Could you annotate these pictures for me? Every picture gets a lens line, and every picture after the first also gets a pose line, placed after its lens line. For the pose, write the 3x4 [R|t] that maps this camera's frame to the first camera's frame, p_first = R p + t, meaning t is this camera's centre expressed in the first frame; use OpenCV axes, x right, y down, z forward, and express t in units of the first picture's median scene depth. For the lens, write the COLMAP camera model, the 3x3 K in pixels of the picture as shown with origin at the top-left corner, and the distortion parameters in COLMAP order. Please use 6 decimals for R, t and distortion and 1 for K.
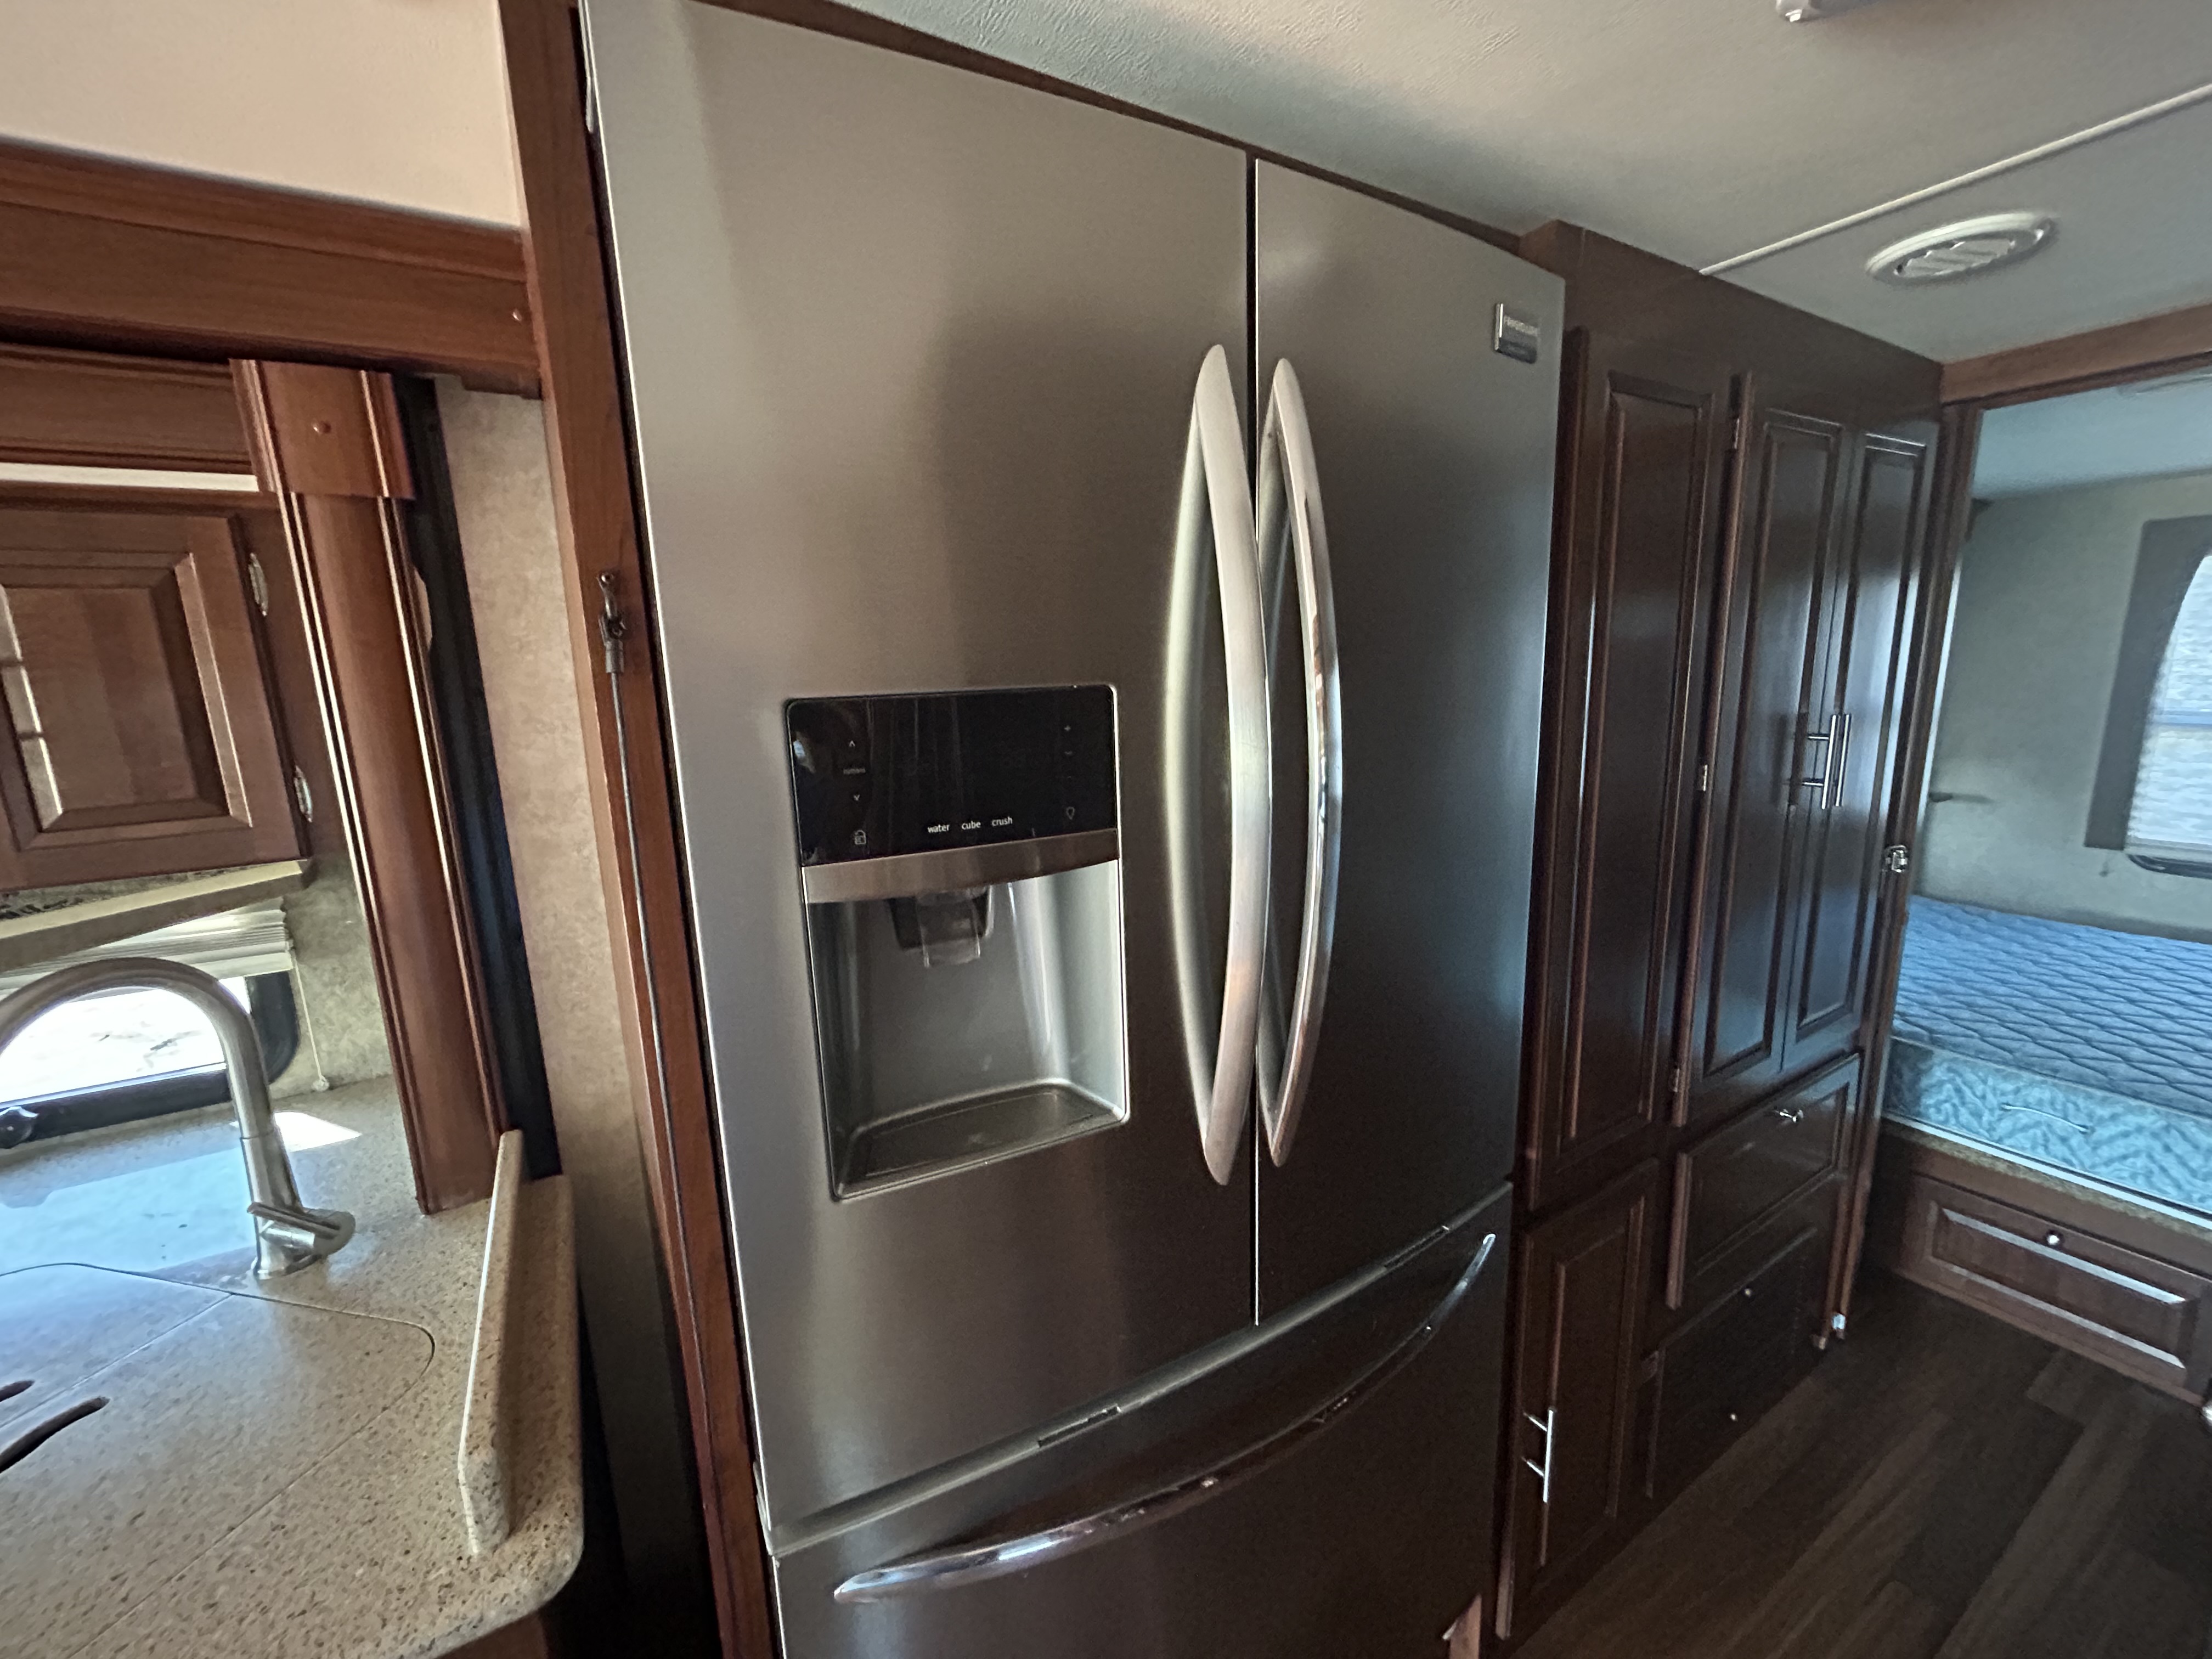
lens RADIAL K [[895.8, 0, 1112.8], [0, 895.8, 820.3], [0, 0, 1]] dist [-0.003886, 0.001060]
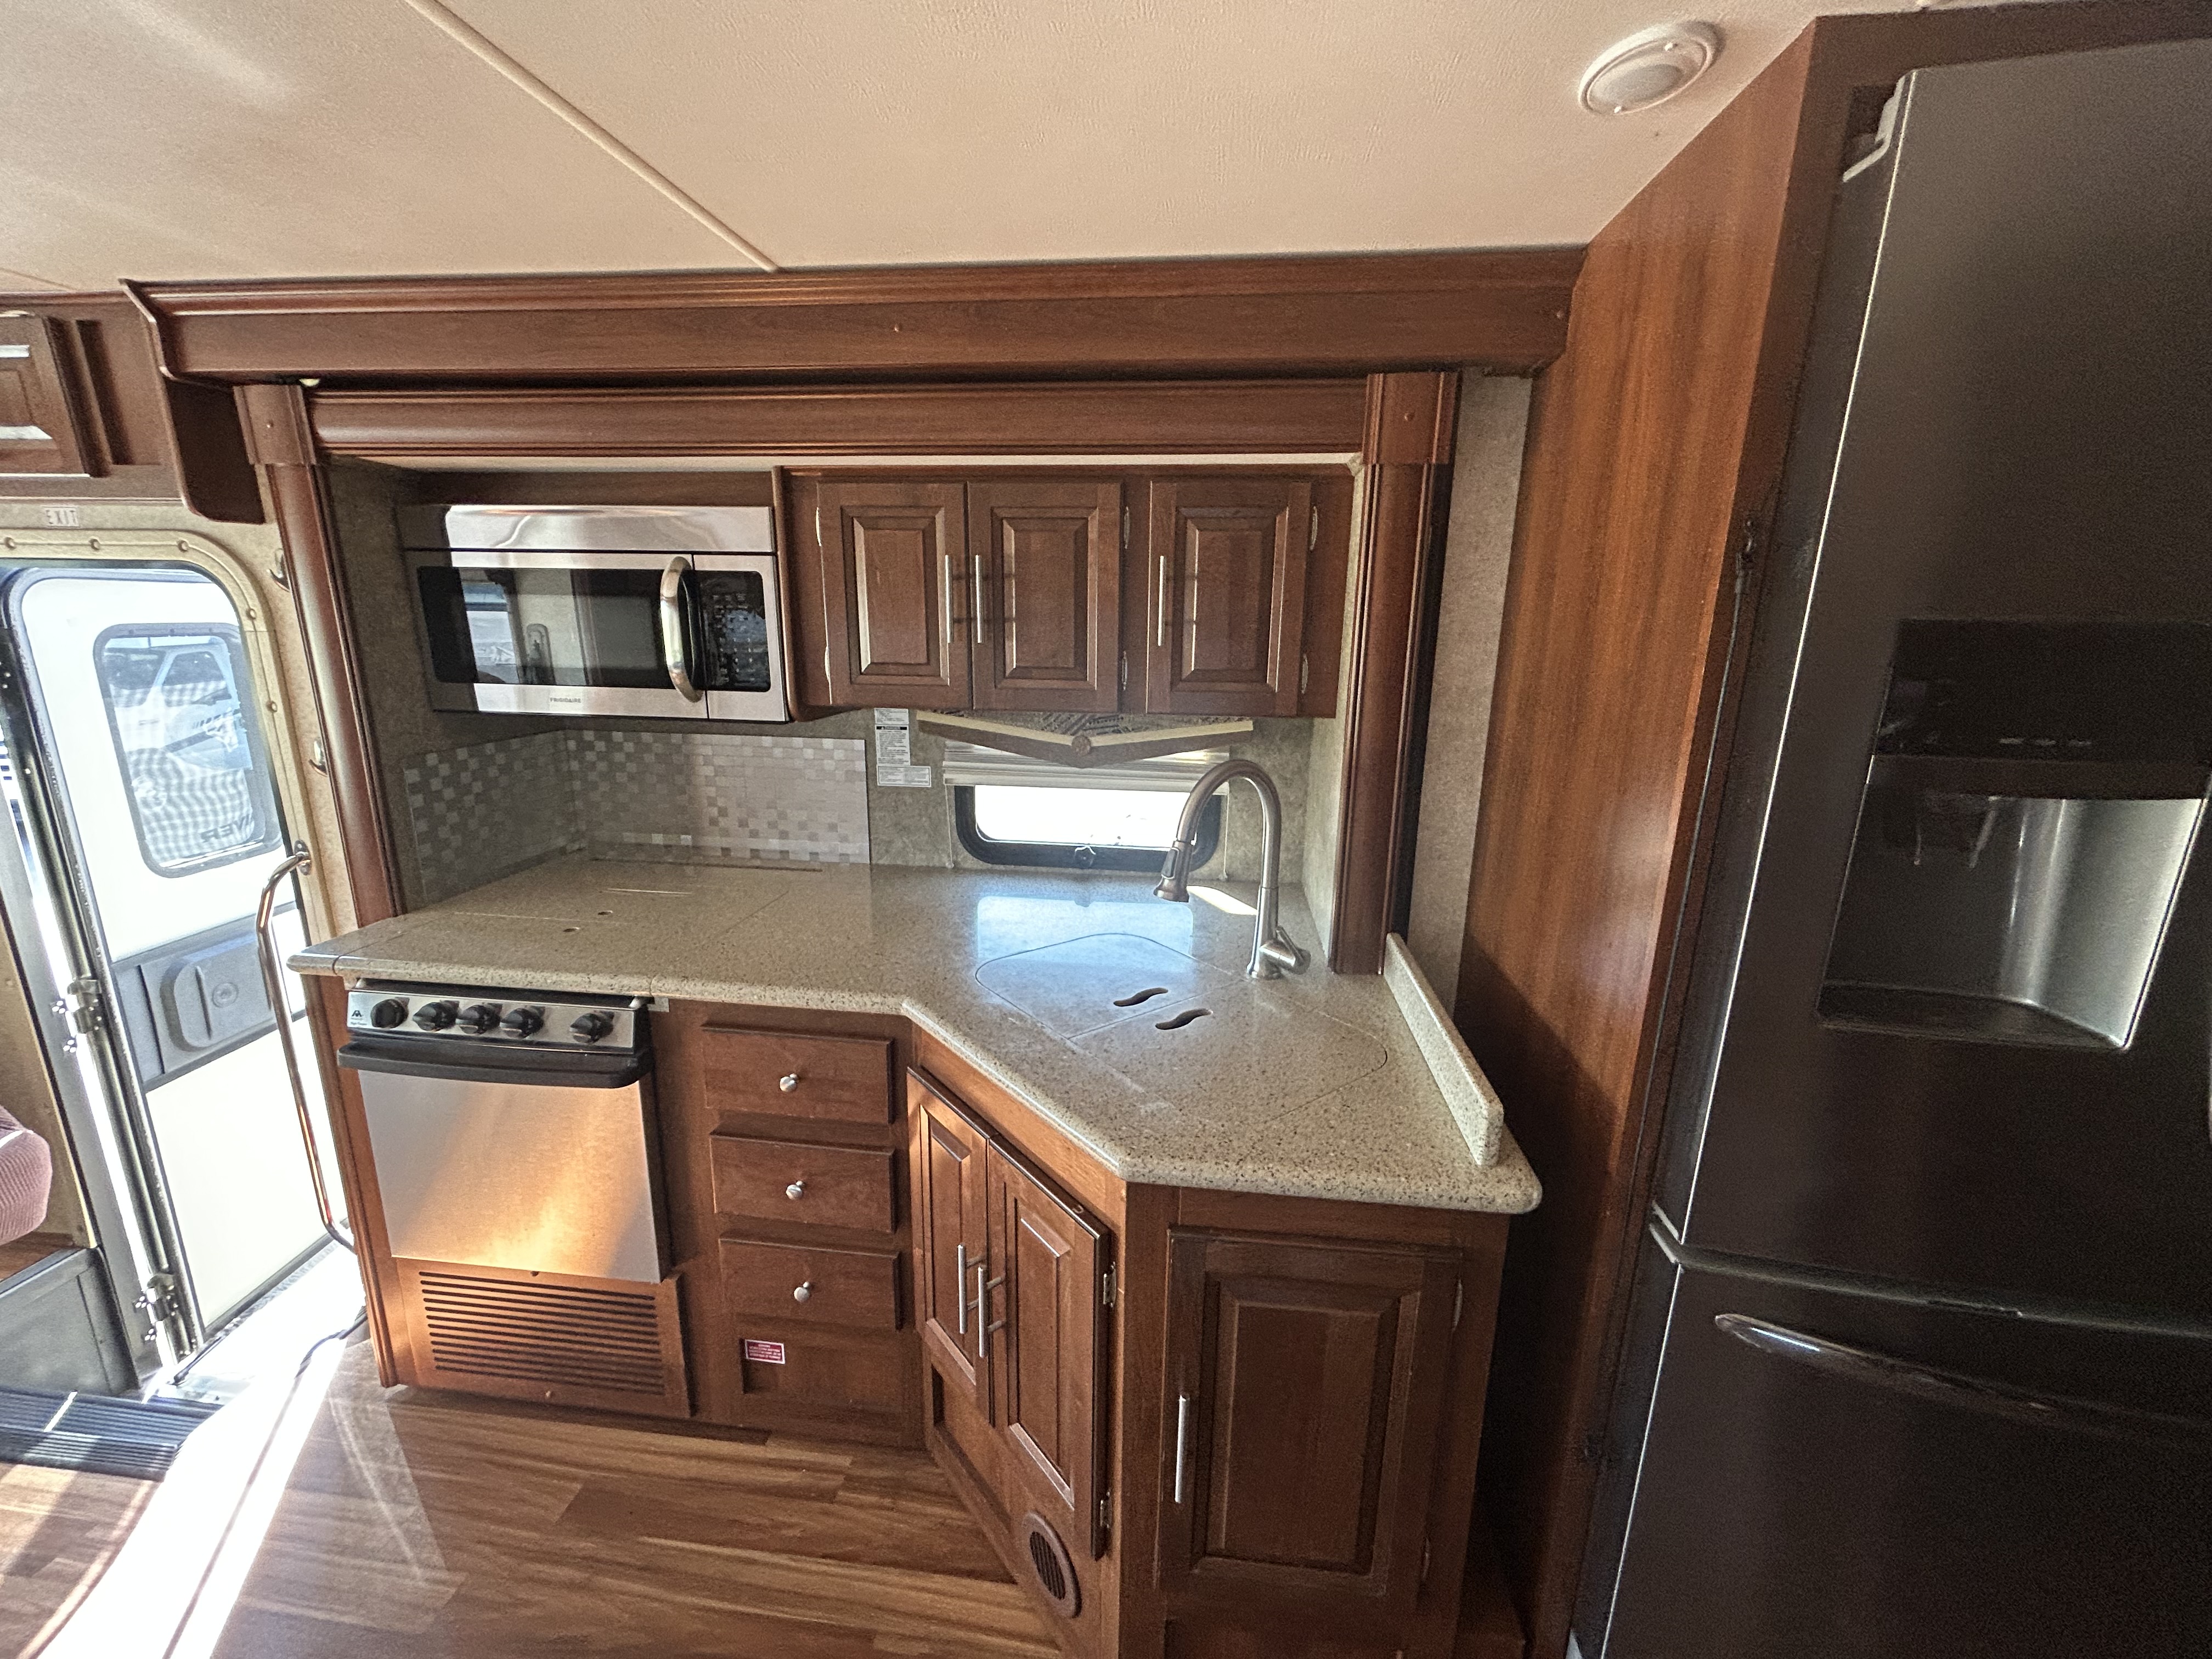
lens RADIAL K [[895.8, 0, 1098.3], [0, 895.8, 826.1], [0, 0, 1]] dist [-0.003886, 0.001060]
pose [[0.789126, 0.187617, -0.584876, -0.296741], [-0.147630, 0.982229, 0.115895, 0.109187], [0.596226, -0.005110, 0.802801, -0.435479]]
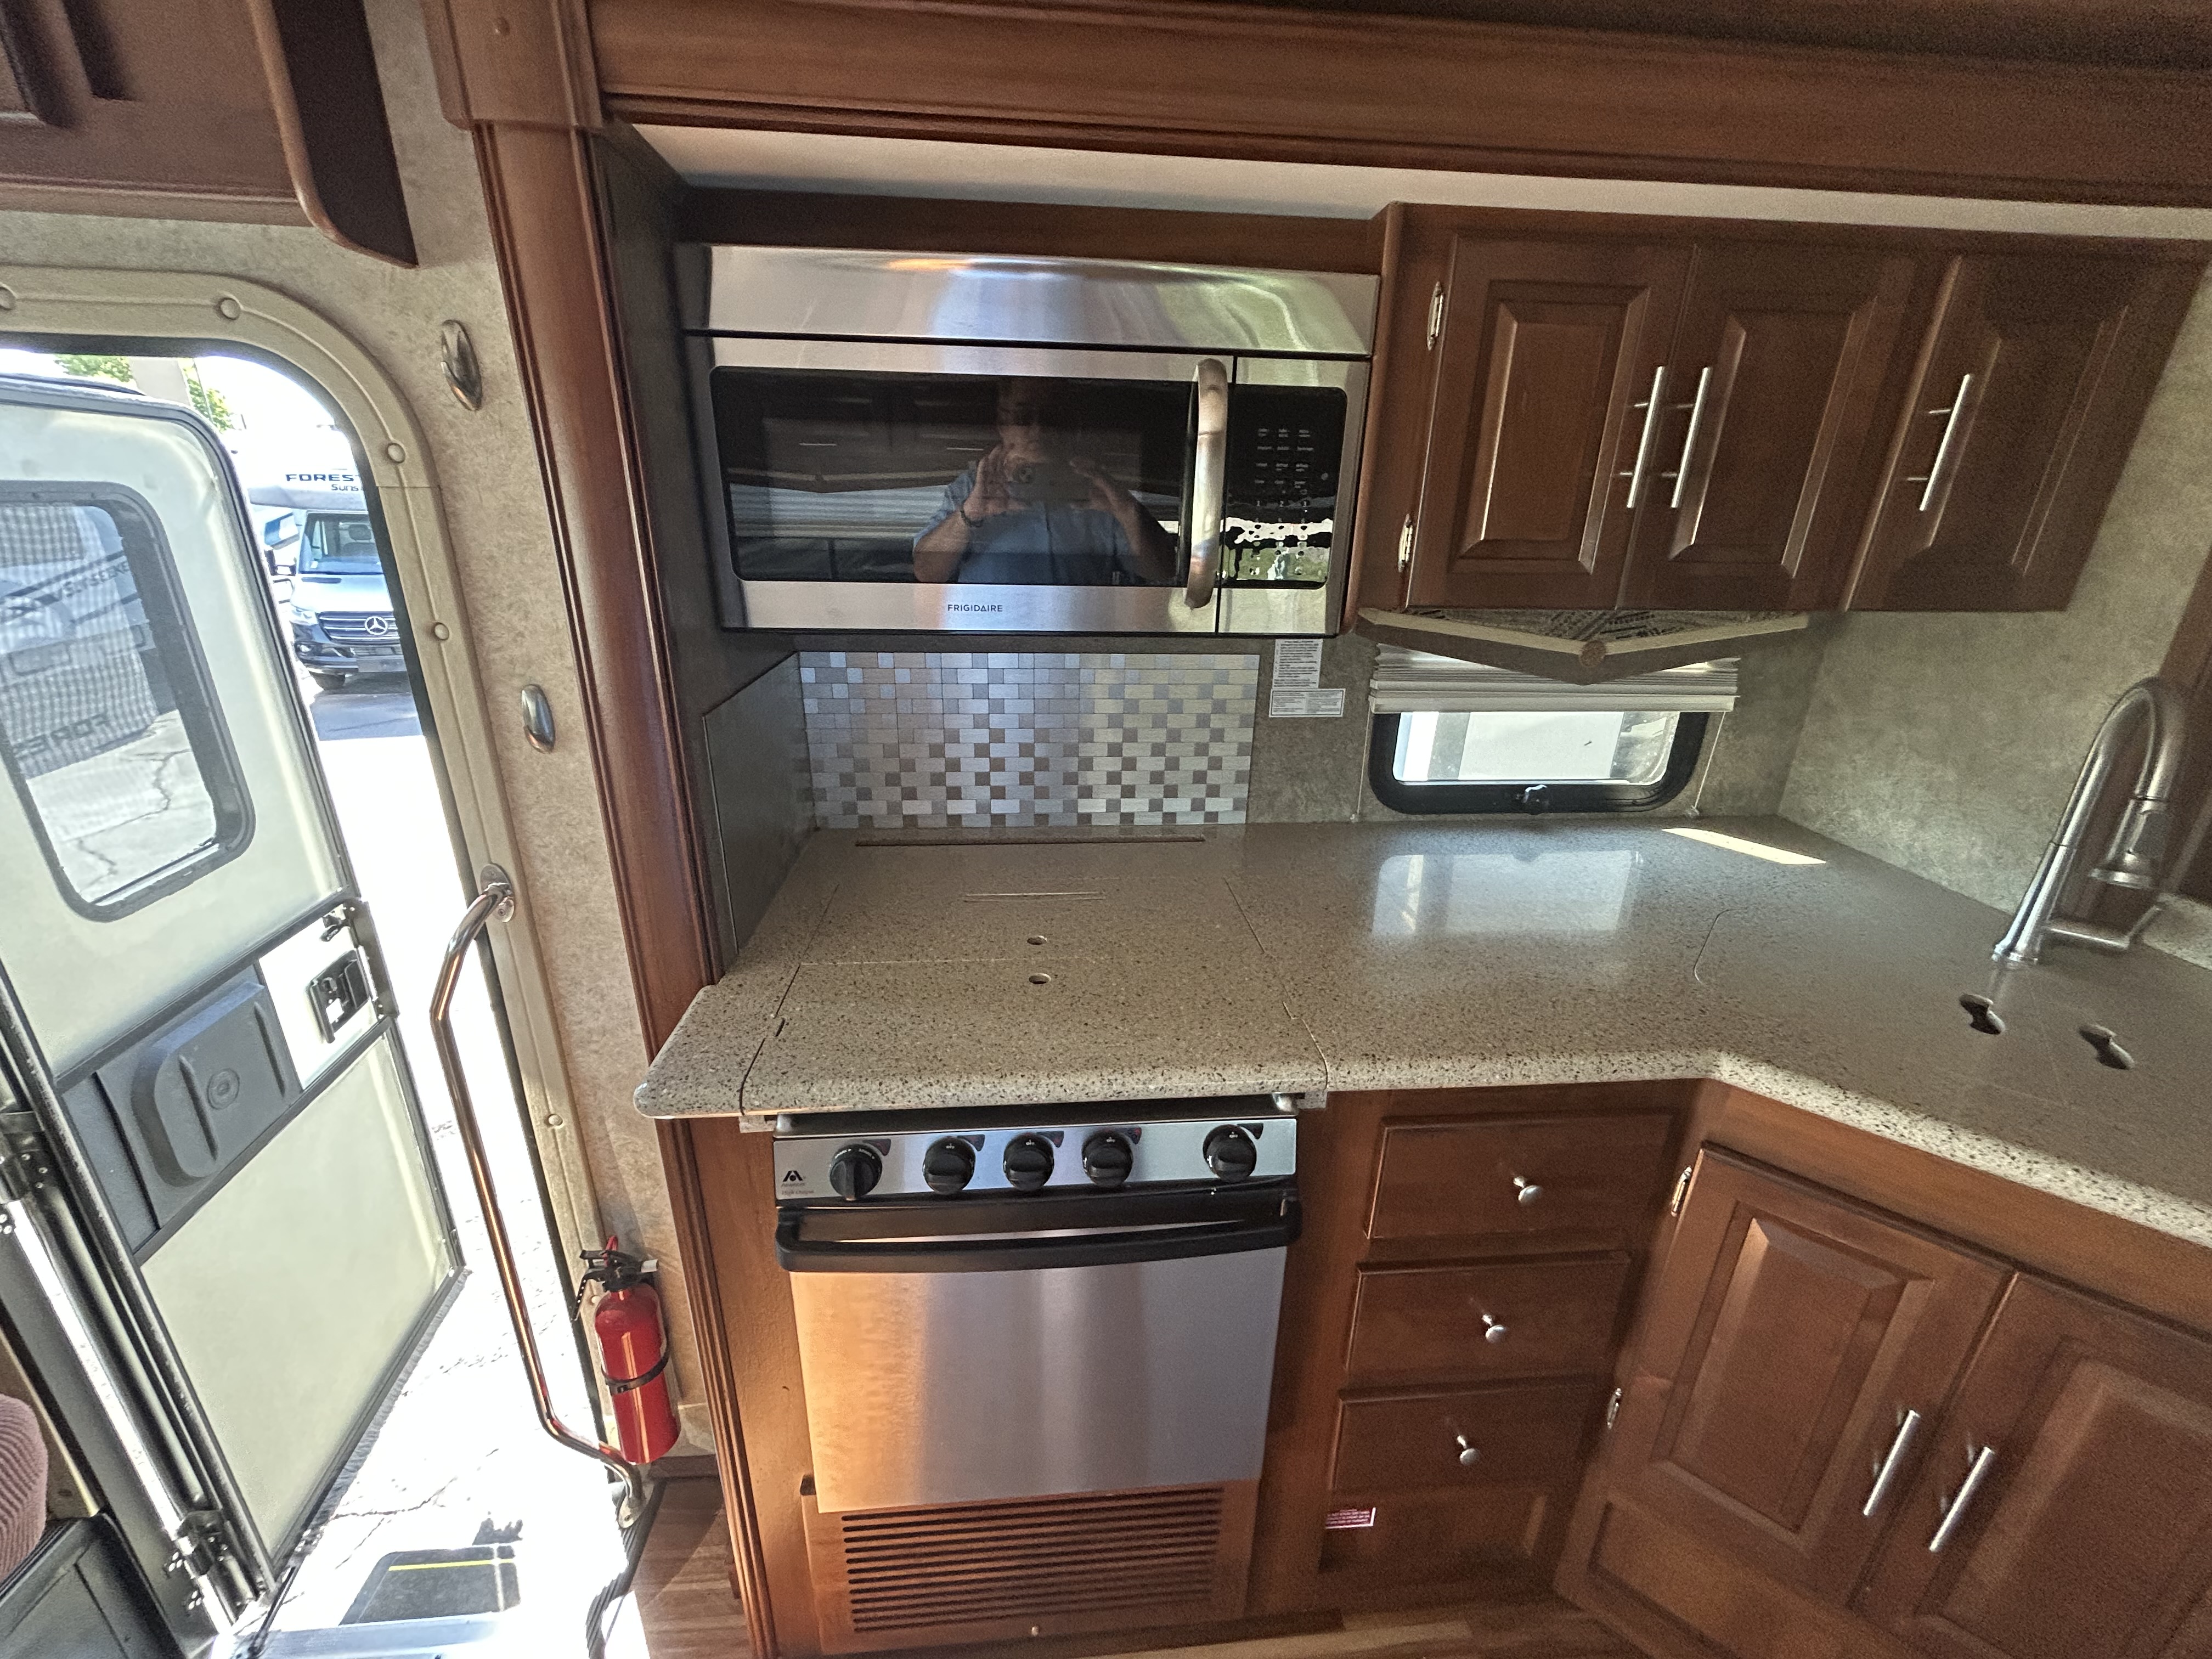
lens RADIAL K [[895.8, 0, 1102.2], [0, 895.8, 825.5], [0, 0, 1]] dist [-0.003886, 0.001060]
pose [[0.895594, 0.197783, -0.398490, -1.613172], [-0.123556, 0.971082, 0.204290, 0.242966], [0.427371, -0.133725, 0.894132, -0.577065]]
